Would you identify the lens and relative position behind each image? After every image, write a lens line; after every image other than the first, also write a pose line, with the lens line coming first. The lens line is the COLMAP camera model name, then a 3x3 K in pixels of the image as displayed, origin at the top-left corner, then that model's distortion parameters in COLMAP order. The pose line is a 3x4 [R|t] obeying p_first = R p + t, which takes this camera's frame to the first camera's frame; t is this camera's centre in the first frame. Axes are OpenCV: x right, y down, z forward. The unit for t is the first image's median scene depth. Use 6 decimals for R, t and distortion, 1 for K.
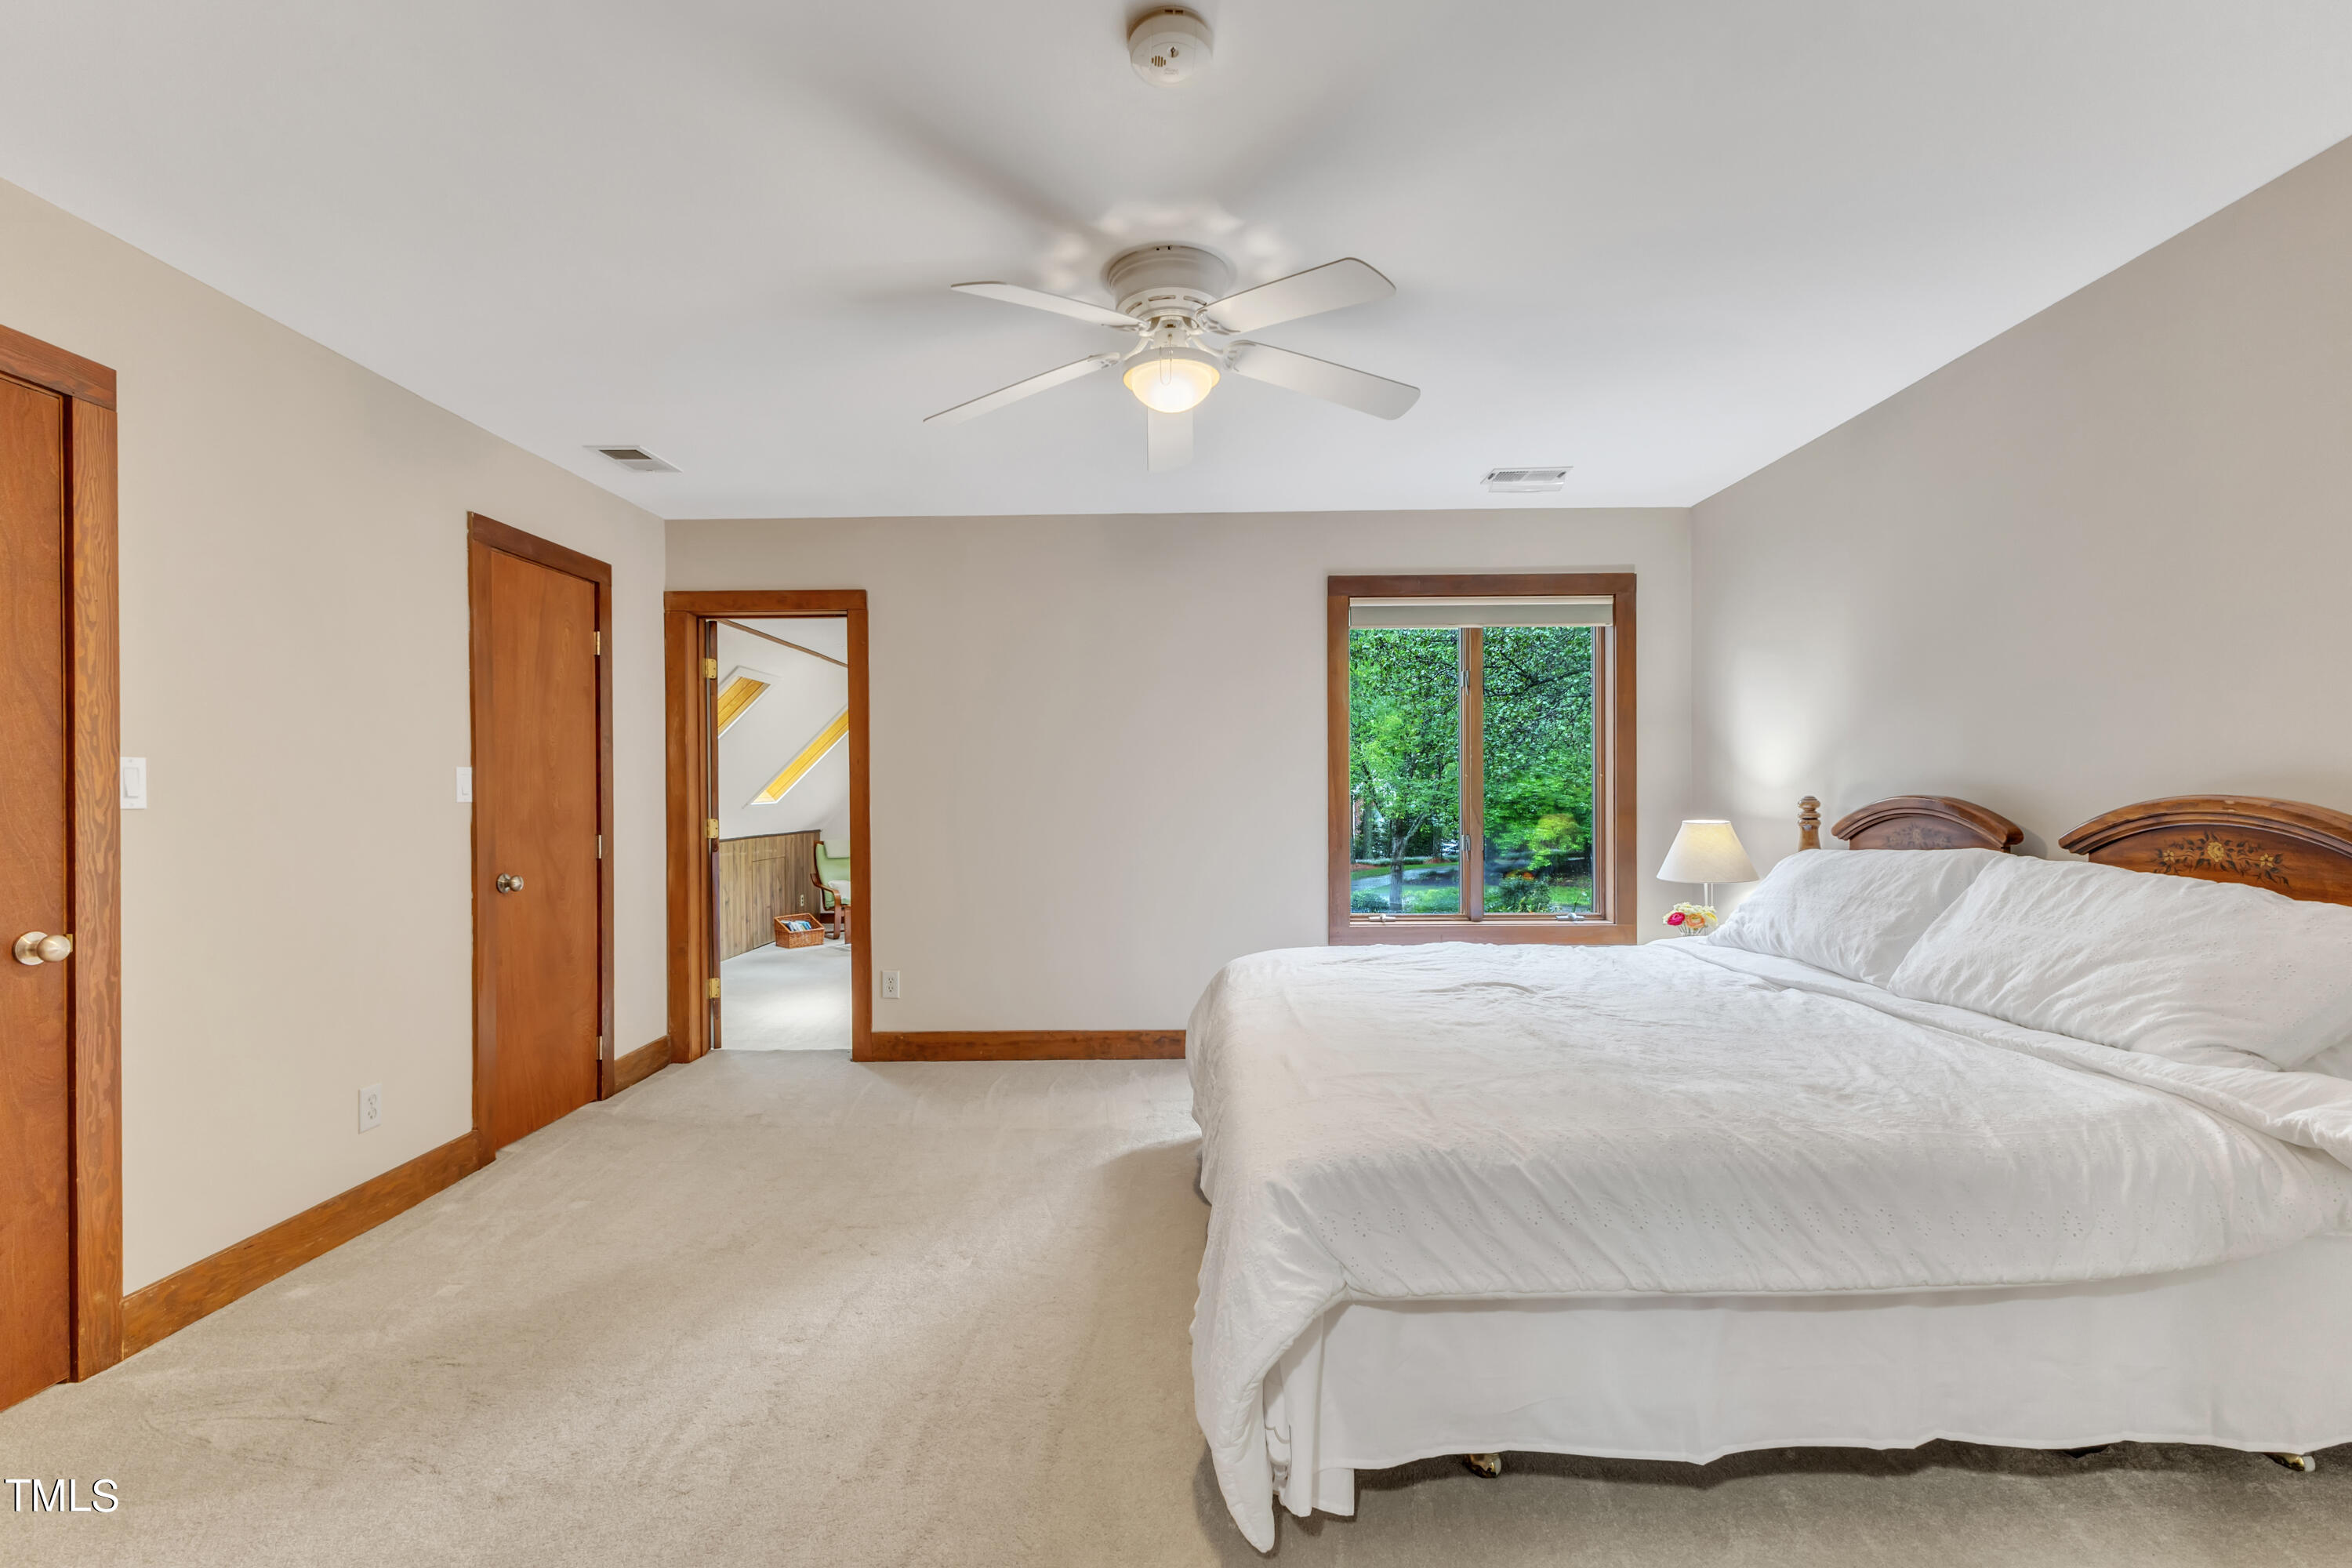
lens RADIAL K [[1020.3, 0, 1179.7], [0, 1020.3, 790.3], [0, 0, 1]] dist [0.001060, 0.000039]
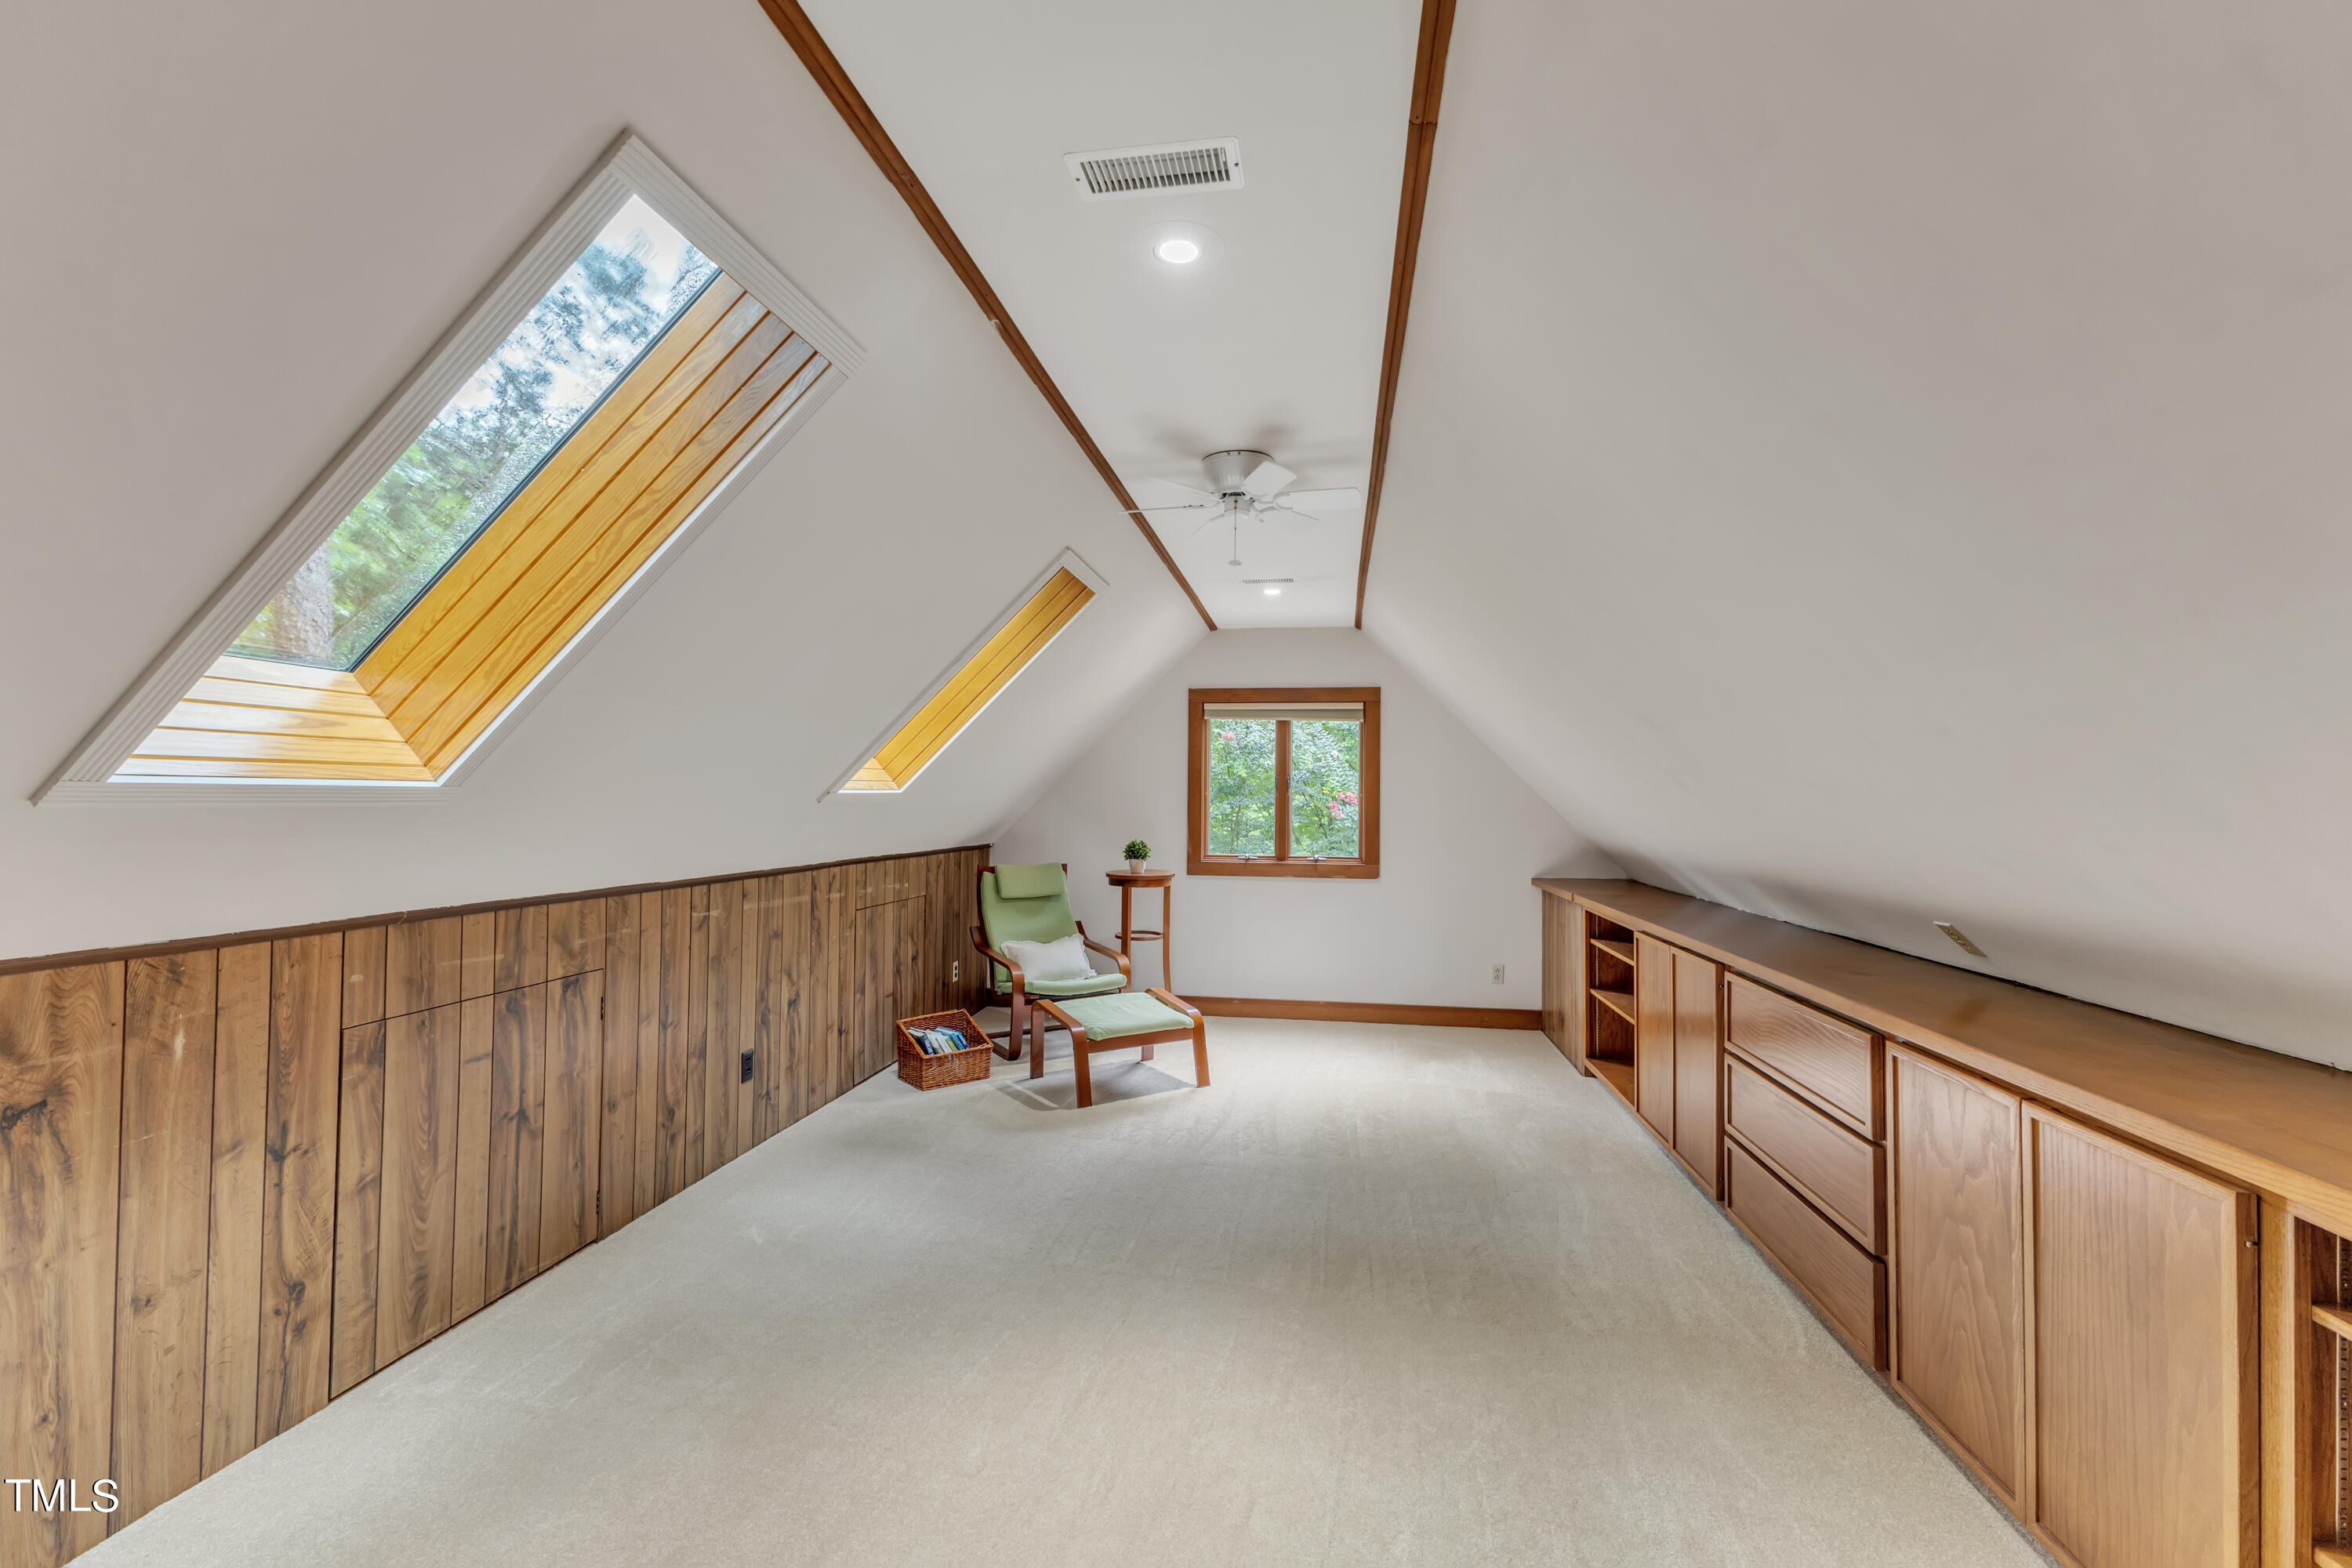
lens RADIAL K [[1020.3, 0, 1179.7], [0, 1020.3, 790.3], [0, 0, 1]] dist [0.001060, 0.000039]
pose [[0.987473, 0.018938, -0.156649, -0.175753], [-0.020498, 0.999755, -0.008348, 0.011575], [0.156452, 0.011454, 0.987619, 0.502019]]
